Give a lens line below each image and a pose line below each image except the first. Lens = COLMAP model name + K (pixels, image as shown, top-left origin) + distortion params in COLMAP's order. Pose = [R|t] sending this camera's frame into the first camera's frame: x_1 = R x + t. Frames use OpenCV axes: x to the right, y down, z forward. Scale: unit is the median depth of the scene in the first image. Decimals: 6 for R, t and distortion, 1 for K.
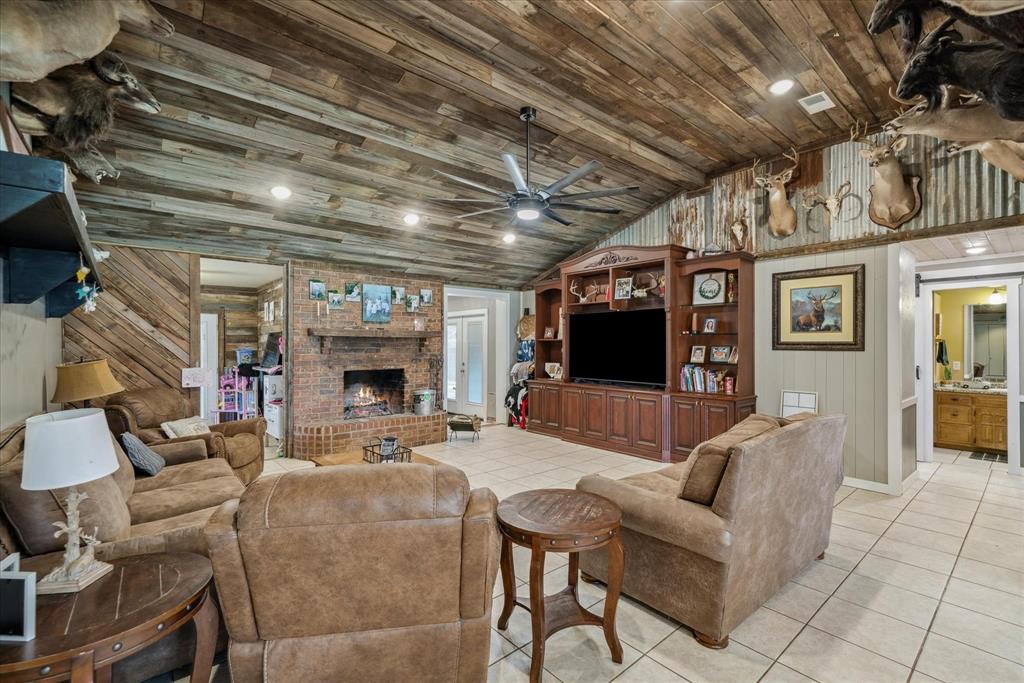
lens RADIAL K [[462.8, 0, 512.0], [0, 462.8, 341.5], [0, 0, 1]] dist [-0.000071, -0.000156]
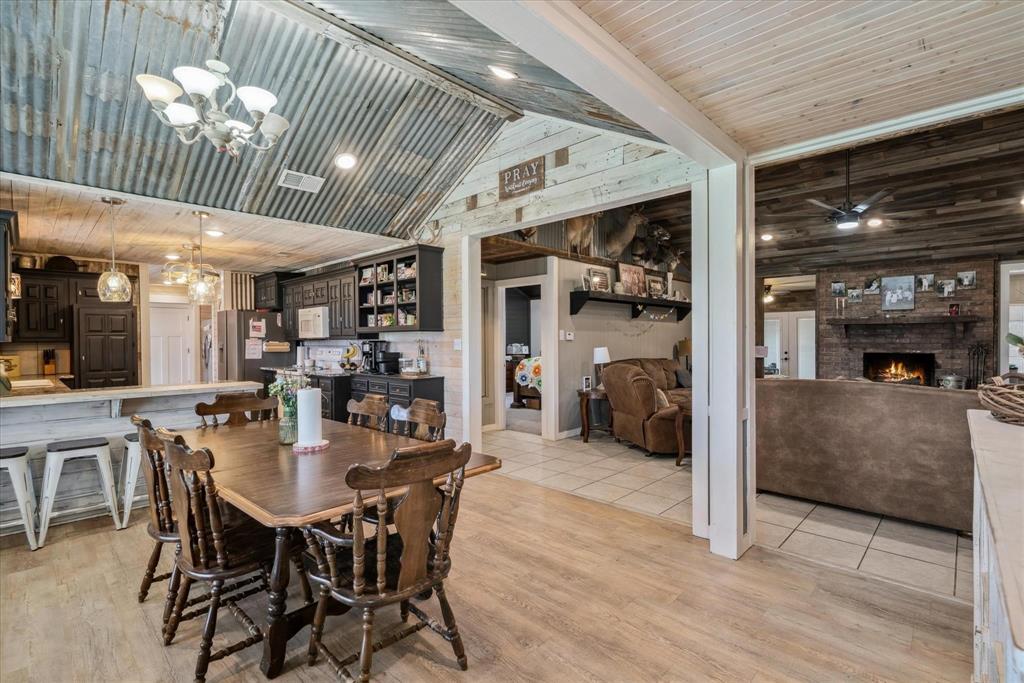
lens RADIAL K [[462.8, 0, 512.0], [0, 462.8, 341.5], [0, 0, 1]] dist [-0.000071, -0.000156]
pose [[0.095701, 0.004363, -0.995401, 0.727631], [0.011474, 0.999919, 0.005486, 0.016543], [0.995344, -0.011947, 0.095643, -0.026674]]
